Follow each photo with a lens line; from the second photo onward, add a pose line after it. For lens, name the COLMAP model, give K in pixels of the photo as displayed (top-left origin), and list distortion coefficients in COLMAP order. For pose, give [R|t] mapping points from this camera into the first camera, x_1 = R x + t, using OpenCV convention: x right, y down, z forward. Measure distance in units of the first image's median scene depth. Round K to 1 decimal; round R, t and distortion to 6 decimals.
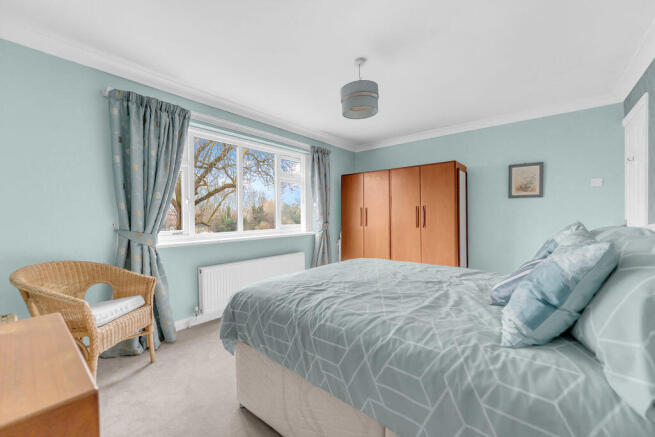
lens RADIAL K [[266.1, 0, 329.5], [0, 266.1, 216.3], [0, 0, 1]] dist [-0.000981, -0.000381]
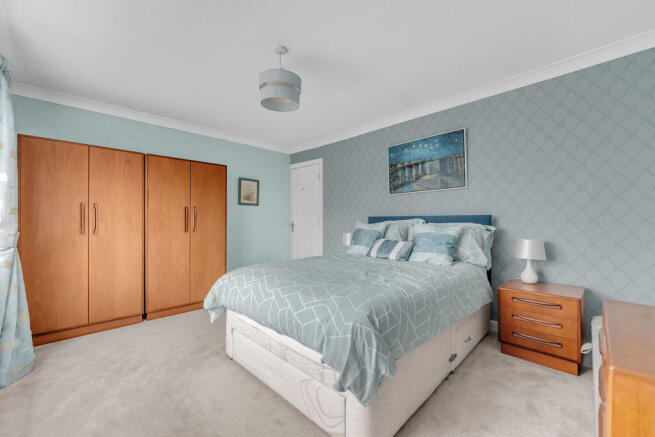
lens RADIAL K [[266.1, 0, 330.2], [0, 266.1, 220.7], [0, 0, 1]] dist [-0.000981, -0.000381]
pose [[0.098088, 0.007505, 0.995149, -0.508559], [-0.001104, 0.999972, -0.007433, 0.013820], [-0.995177, -0.000370, 0.098093, 0.478617]]
